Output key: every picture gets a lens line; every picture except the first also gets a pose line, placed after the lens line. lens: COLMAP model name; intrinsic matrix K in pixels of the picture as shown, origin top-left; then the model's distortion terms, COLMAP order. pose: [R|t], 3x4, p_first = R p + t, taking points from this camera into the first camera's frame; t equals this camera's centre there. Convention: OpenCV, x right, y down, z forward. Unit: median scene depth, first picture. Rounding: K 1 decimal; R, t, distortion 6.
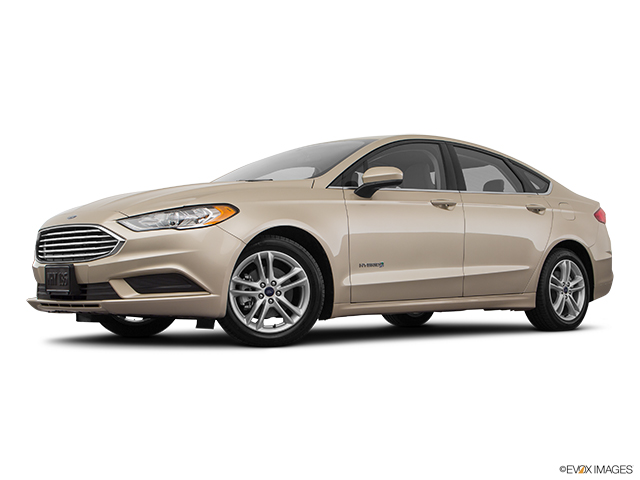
lens RADIAL K [[809.6, 0, 316.8], [0, 809.6, 241.7], [0, 0, 1]] dist [0.058420, 0.000000]
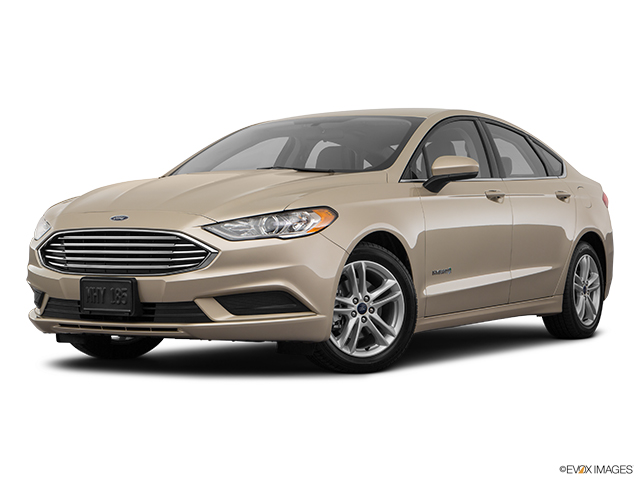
lens RADIAL K [[1212.1, 0, 322.7], [0, 1212.1, 234.3], [0, 0, 1]] dist [-0.001856, 0.000000]
pose [[0.959054, 0.002466, 0.283211, -0.458627], [-0.014373, 0.999097, 0.039973, -0.066462], [-0.282857, -0.042406, 0.958224, -0.205238]]
